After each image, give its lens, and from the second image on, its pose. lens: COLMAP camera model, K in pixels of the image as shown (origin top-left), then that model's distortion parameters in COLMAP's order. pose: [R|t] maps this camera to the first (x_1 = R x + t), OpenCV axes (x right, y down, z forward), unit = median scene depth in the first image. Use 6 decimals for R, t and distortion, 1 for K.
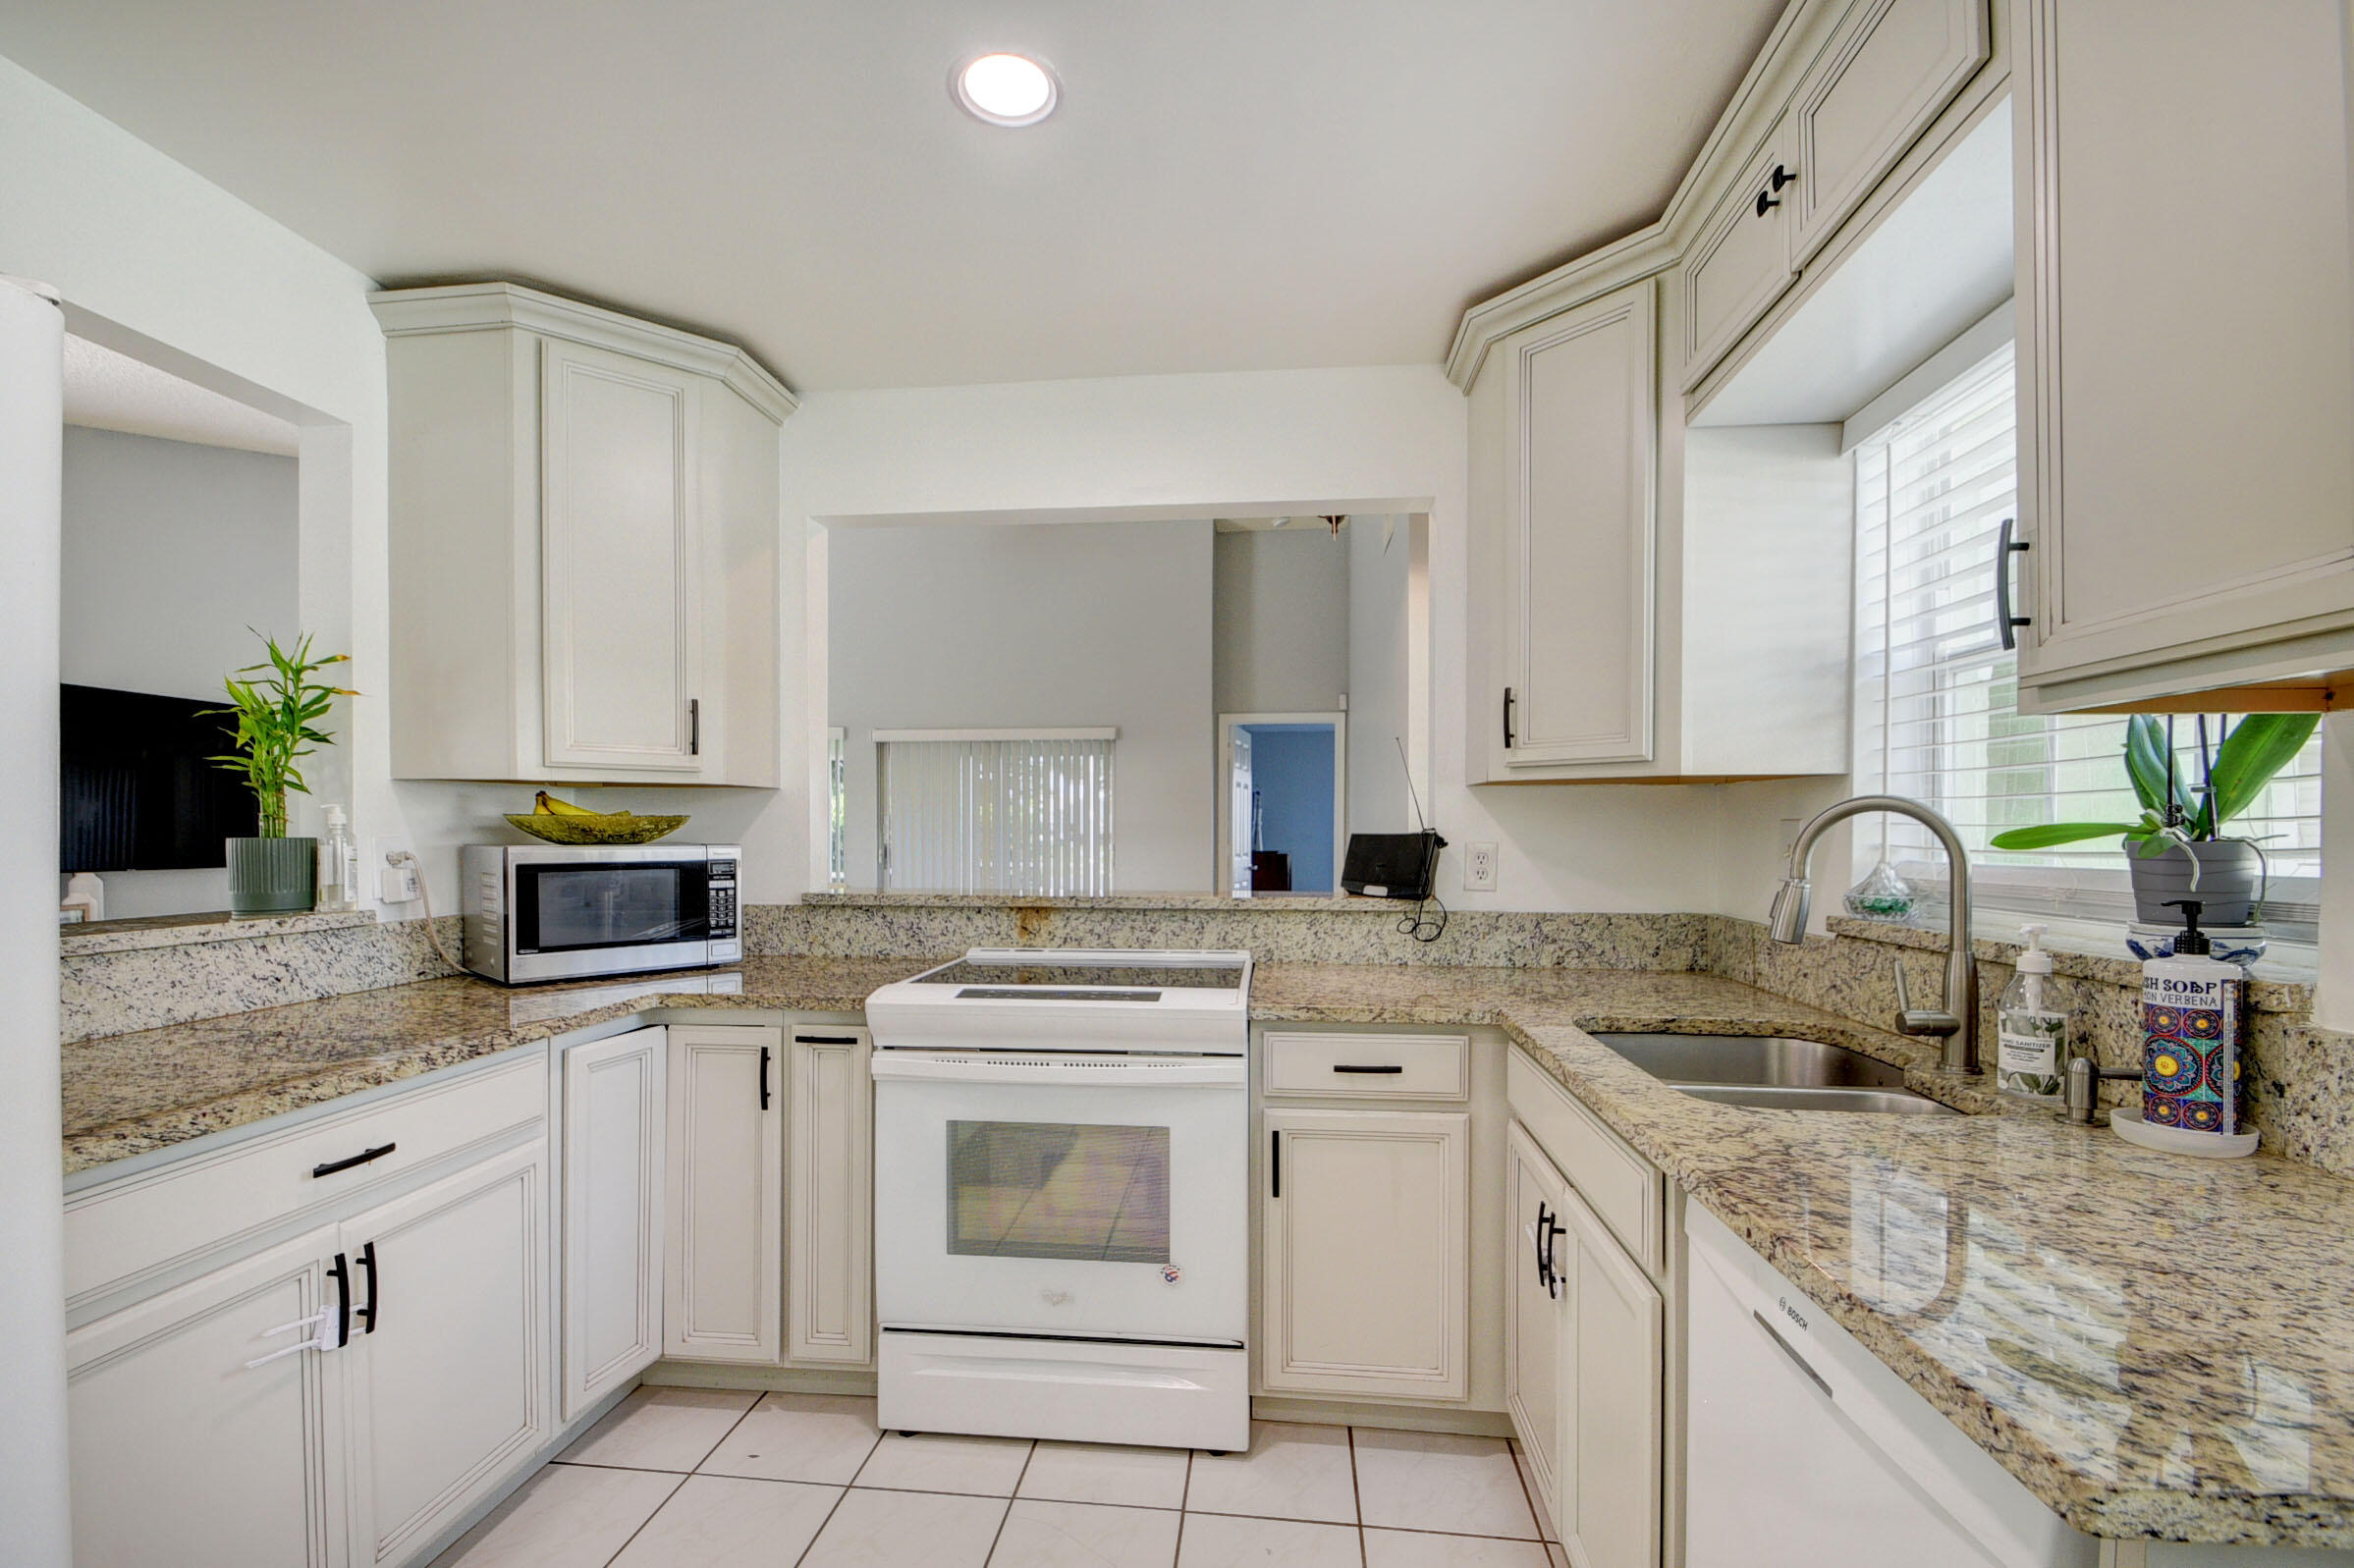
lens RADIAL K [[1039.8, 0, 1161.7], [0, 1039.8, 838.4], [0, 0, 1]] dist [0.020124, -0.022600]
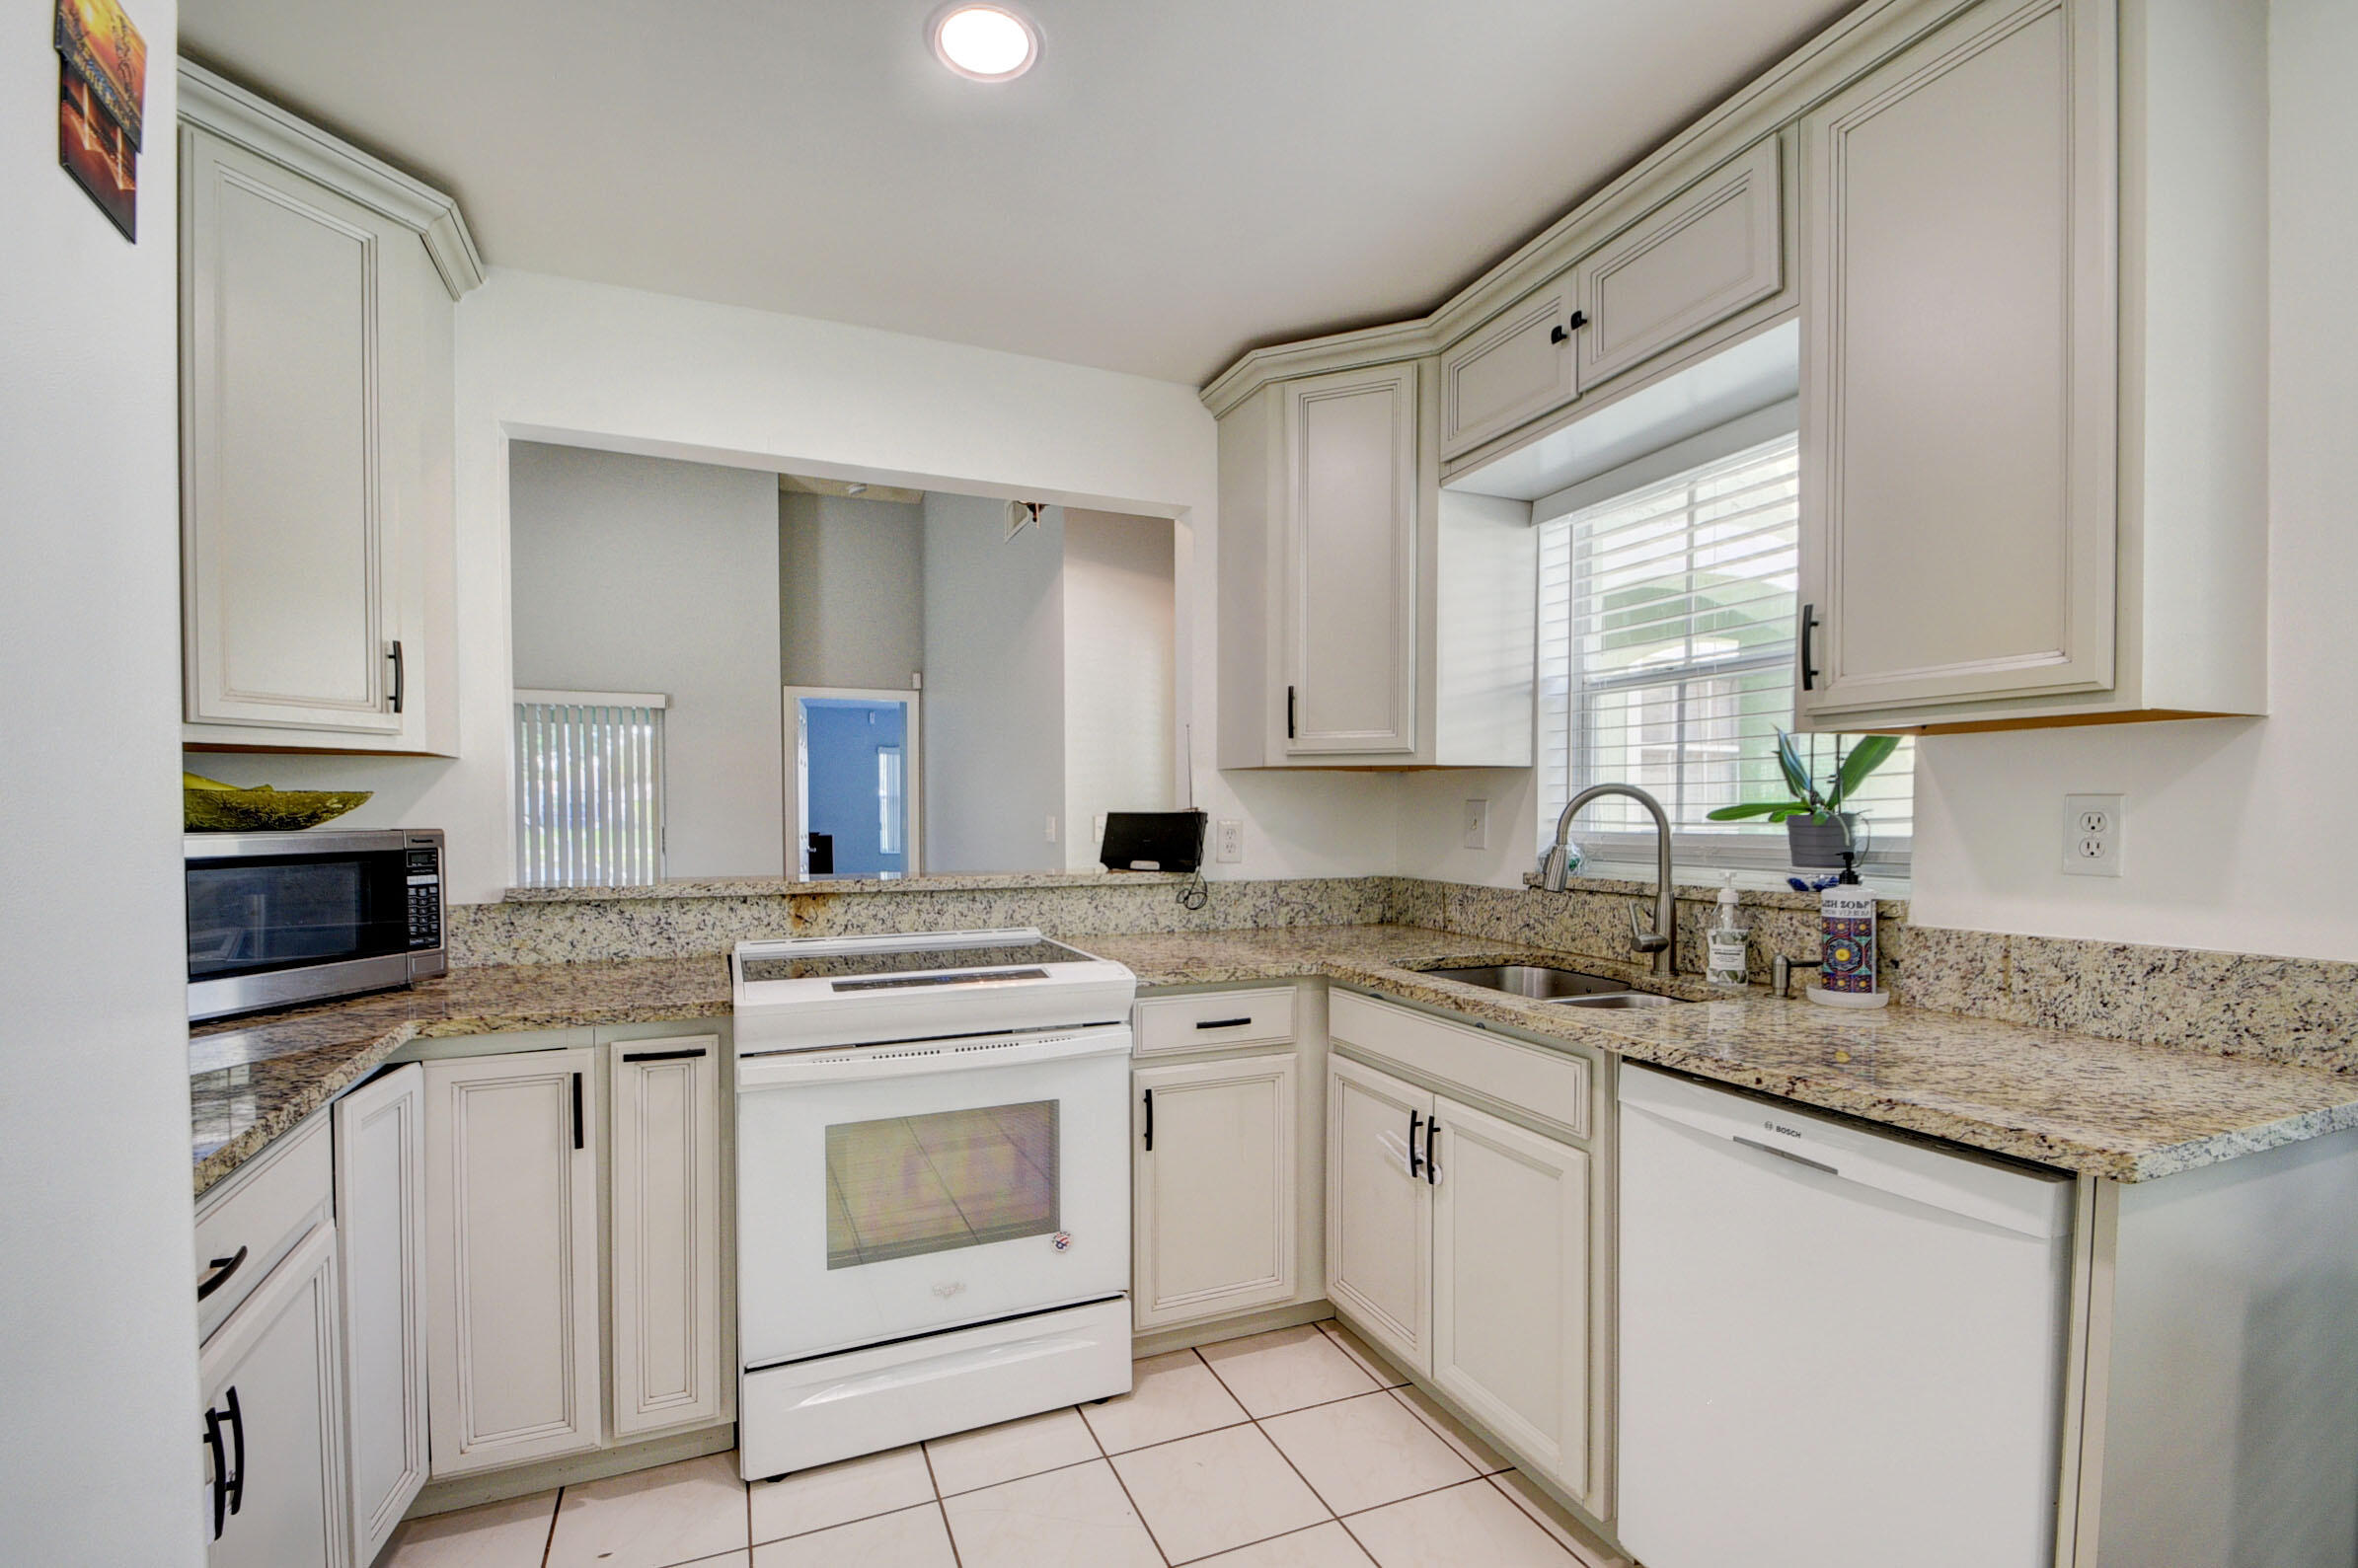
lens RADIAL K [[1041.5, 0, 1163.7], [0, 1041.5, 838.5], [0, 0, 1]] dist [0.020124, -0.022600]
pose [[0.873950, -0.015074, 0.485783, -0.388362], [0.006019, 0.999778, 0.020195, 0.000725], [-0.485979, -0.014725, 0.873846, 0.055328]]
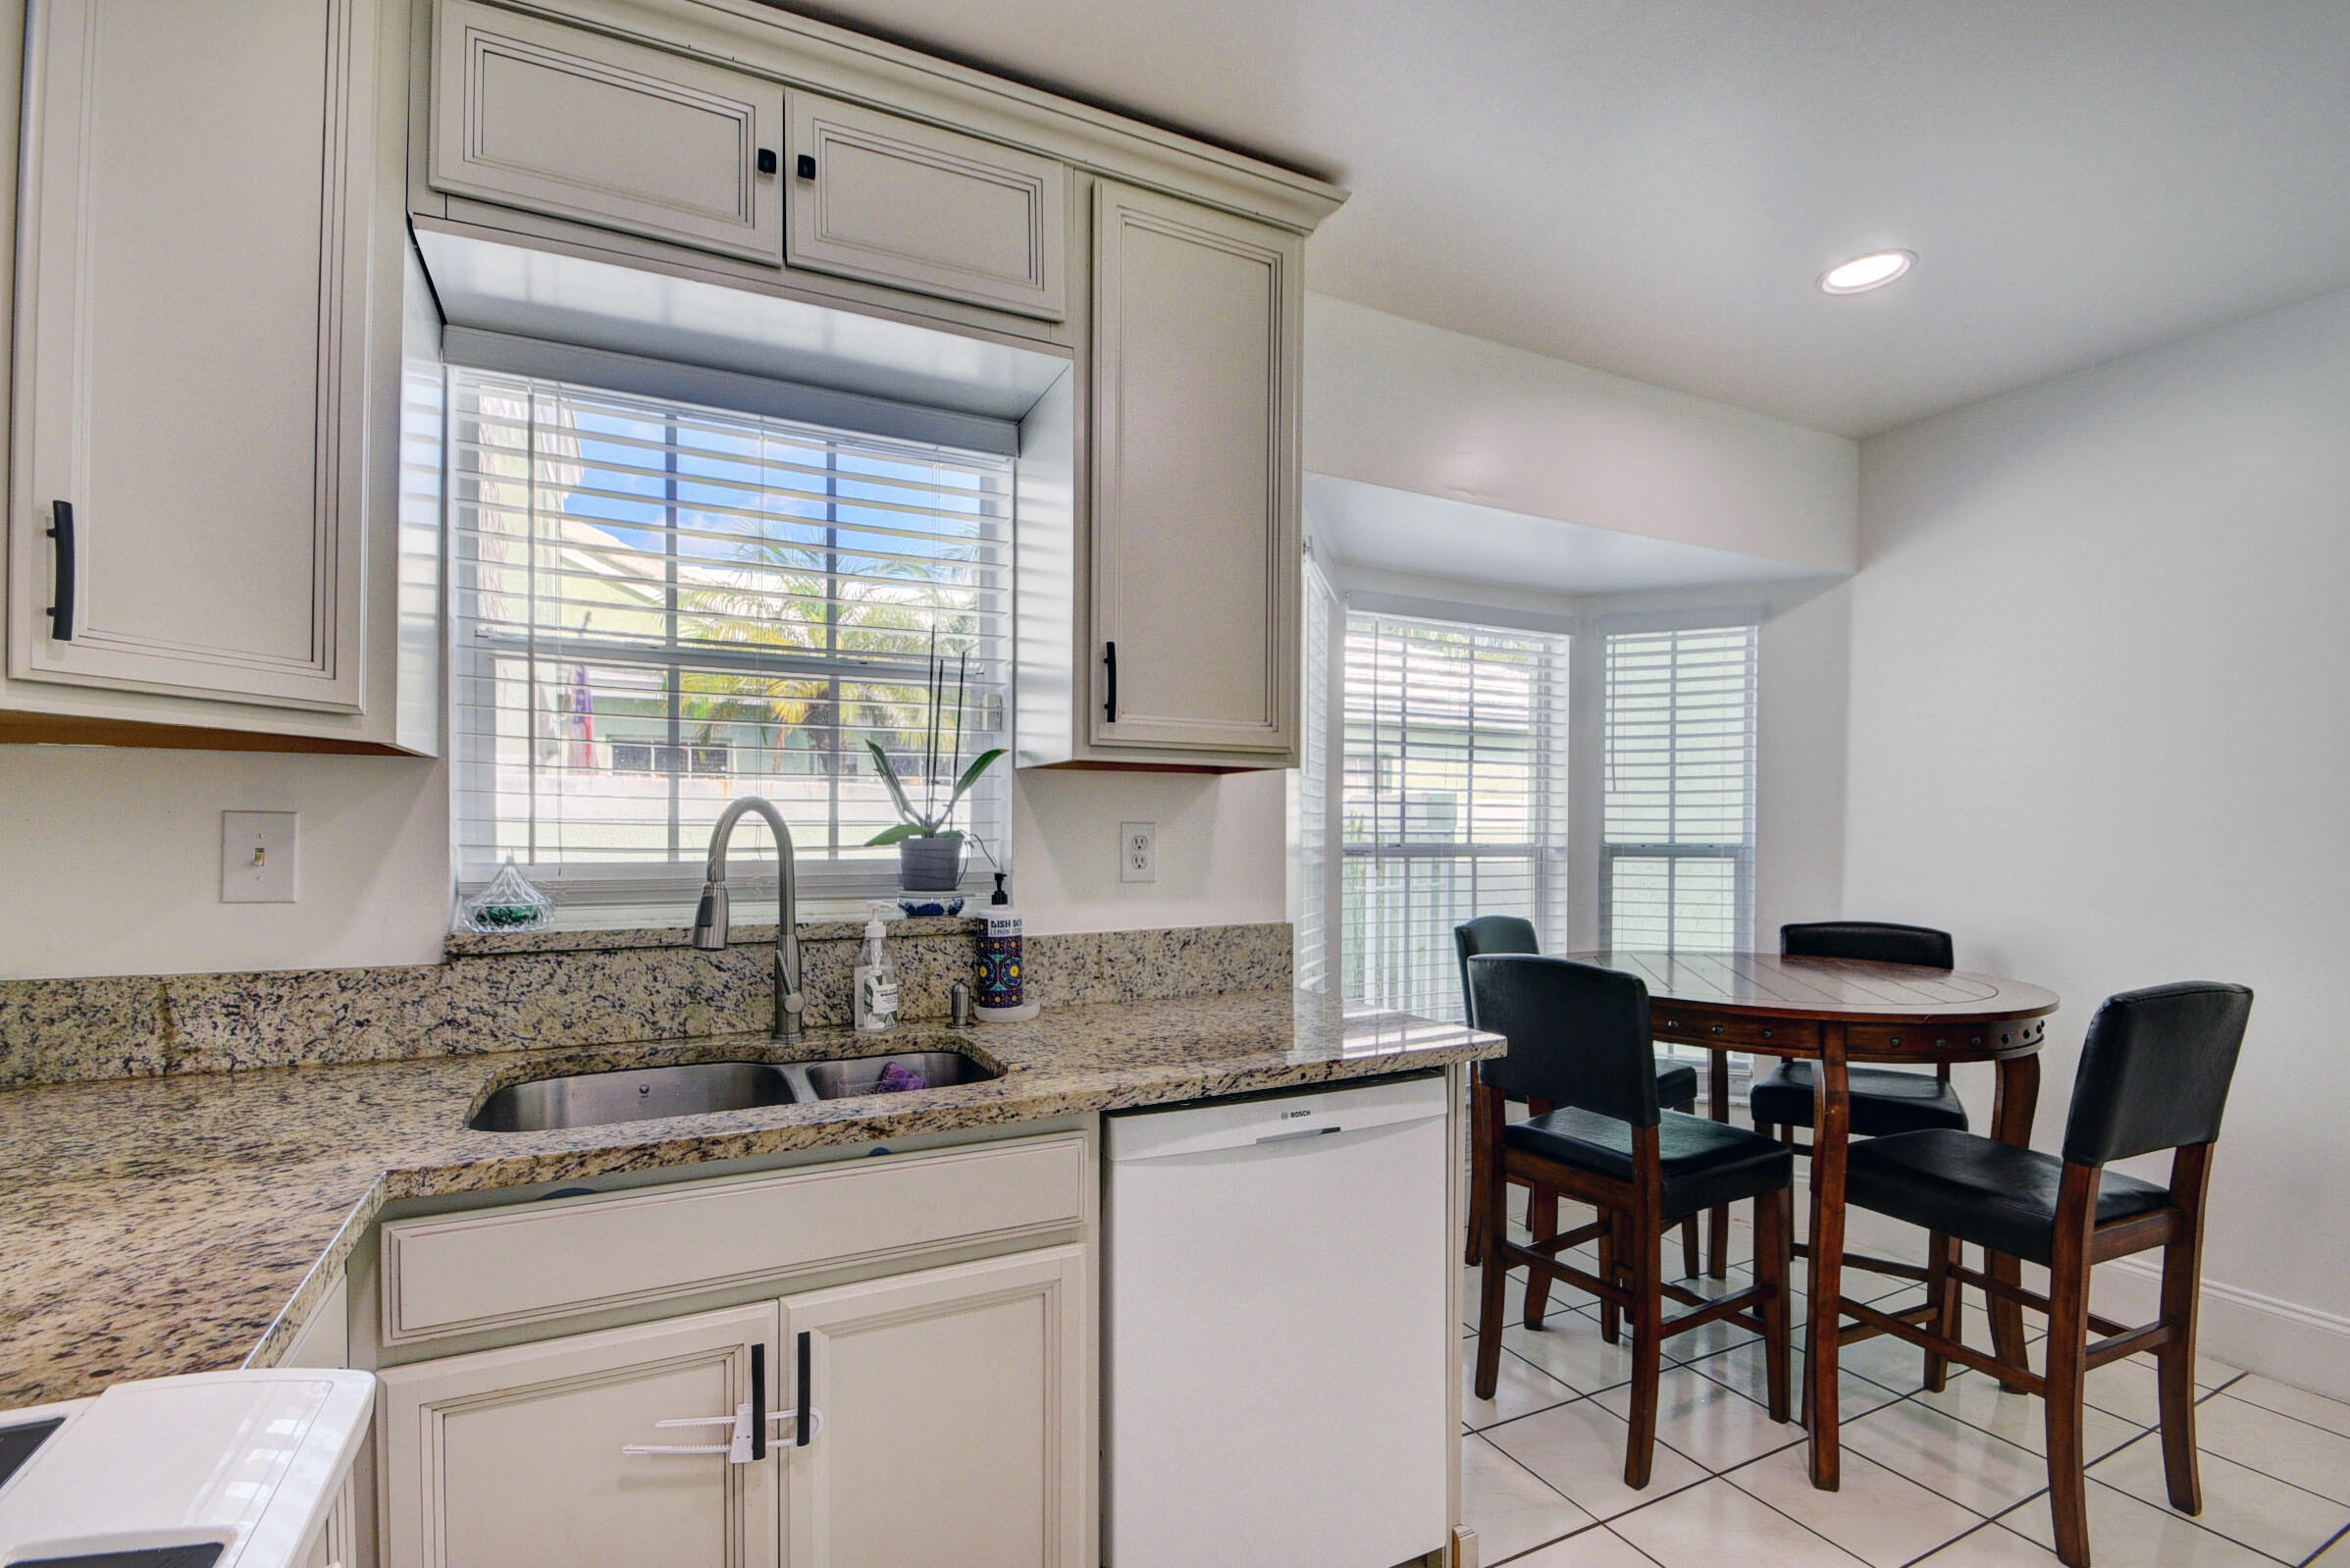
lens RADIAL K [[1038.1, 0, 1159.7], [0, 1038.1, 838.3], [0, 0, 1]] dist [0.020124, -0.022600]
pose [[-0.534078, -0.006052, 0.845414, -0.308472], [0.002696, 0.999957, 0.008862, -0.005195], [-0.845431, 0.007012, -0.534039, 0.911050]]
